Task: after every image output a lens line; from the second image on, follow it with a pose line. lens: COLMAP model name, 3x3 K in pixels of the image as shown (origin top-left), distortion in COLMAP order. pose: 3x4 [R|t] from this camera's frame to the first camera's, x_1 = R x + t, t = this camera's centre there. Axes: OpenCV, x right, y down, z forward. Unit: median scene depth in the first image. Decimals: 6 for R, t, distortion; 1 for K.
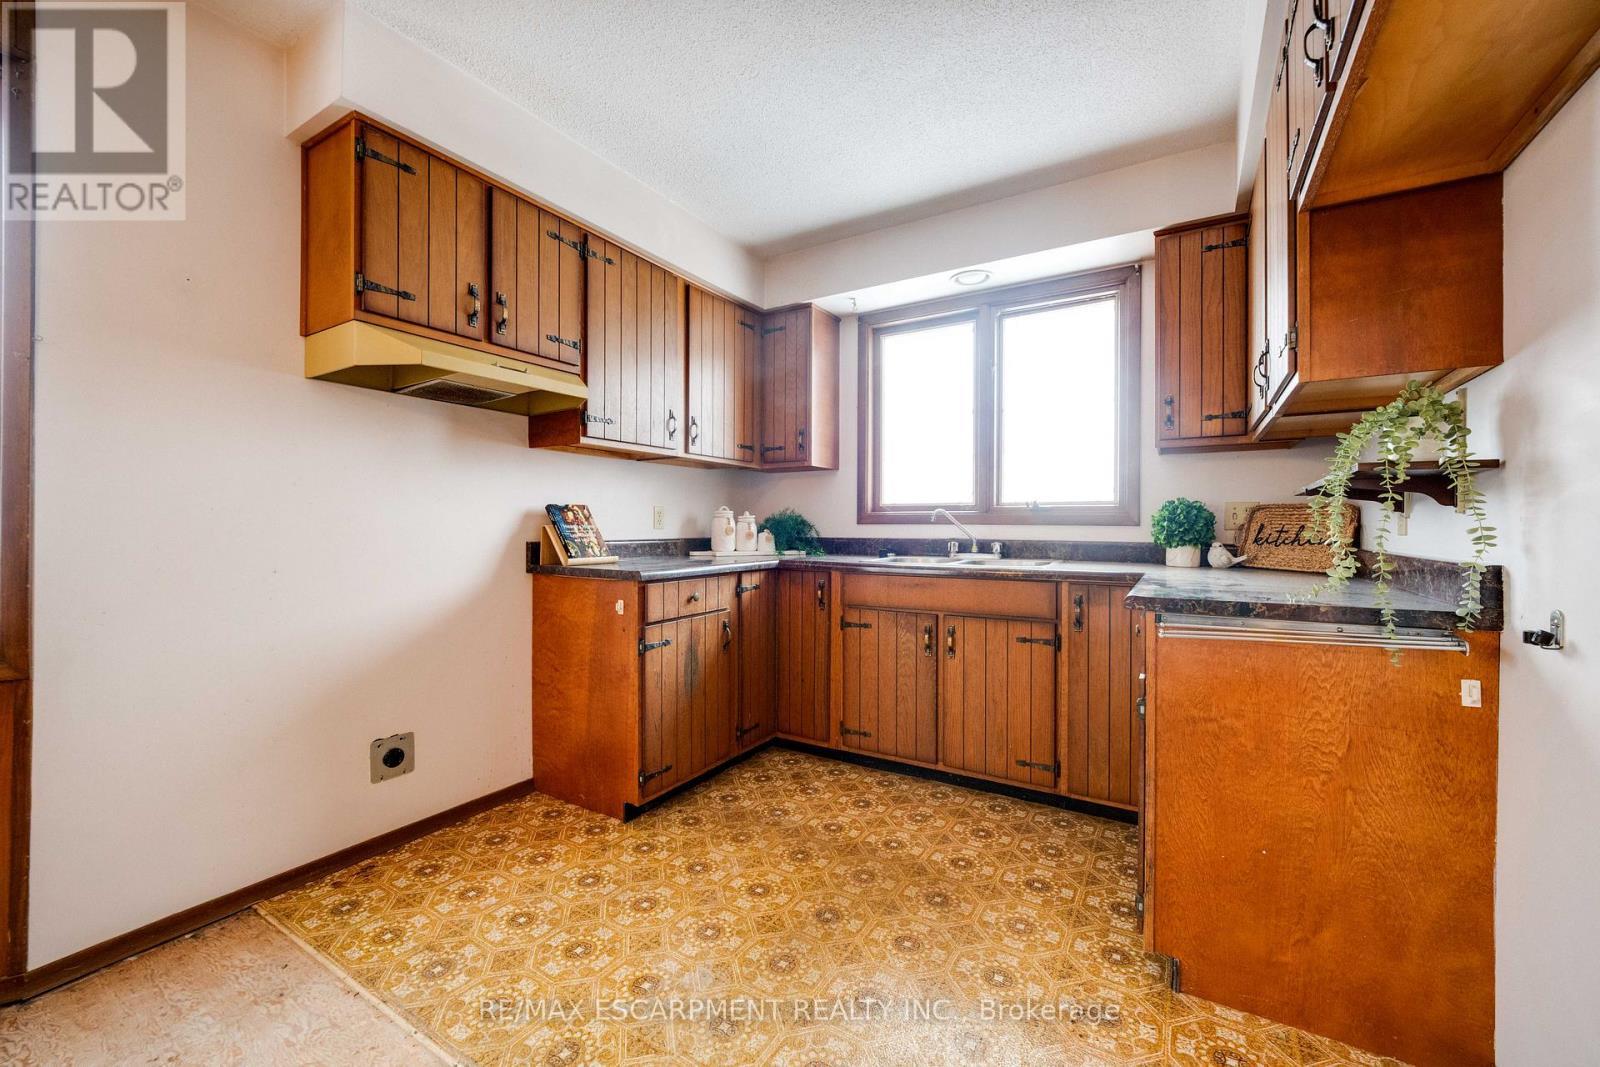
lens RADIAL K [[640.9, 0, 809.5], [0, 640.9, 527.5], [0, 0, 1]] dist [-0.006925, -0.000998]
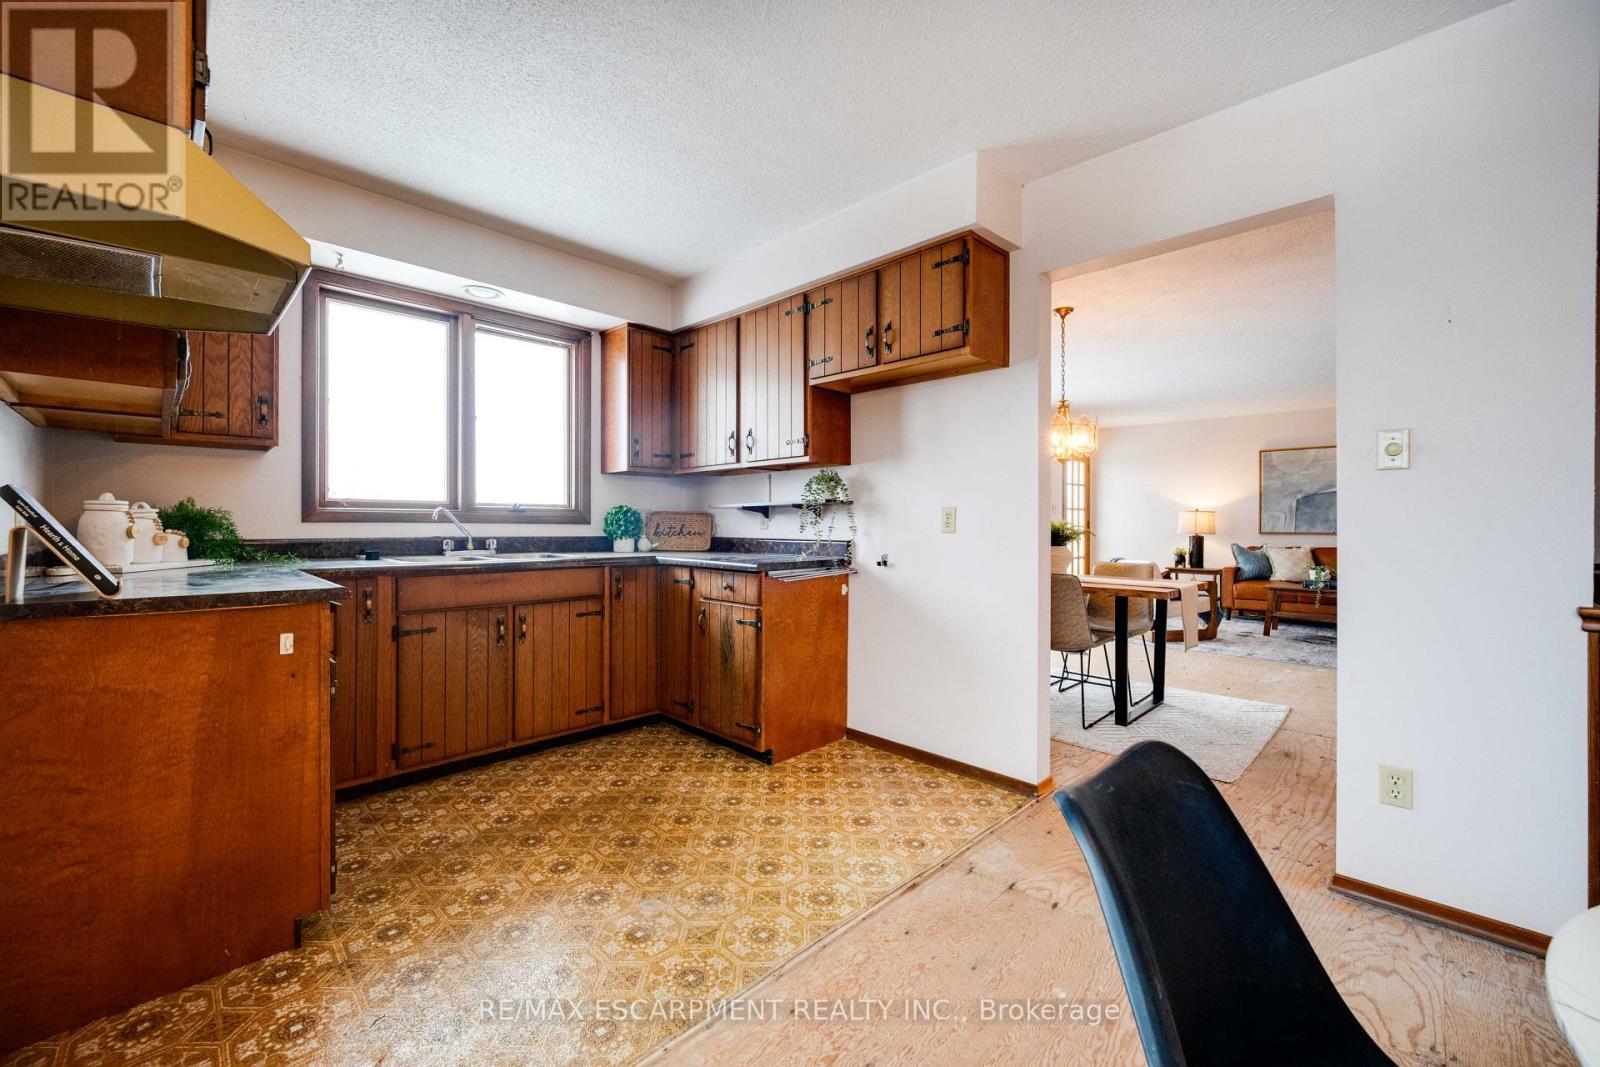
lens RADIAL K [[640.9, 0, 793.5], [0, 640.9, 526.1], [0, 0, 1]] dist [-0.006925, -0.000998]
pose [[0.238197, -0.004896, 0.971204, -0.796978], [-0.001173, 0.999985, 0.005329, -0.007018], [-0.971216, -0.002409, 0.238188, 0.289457]]
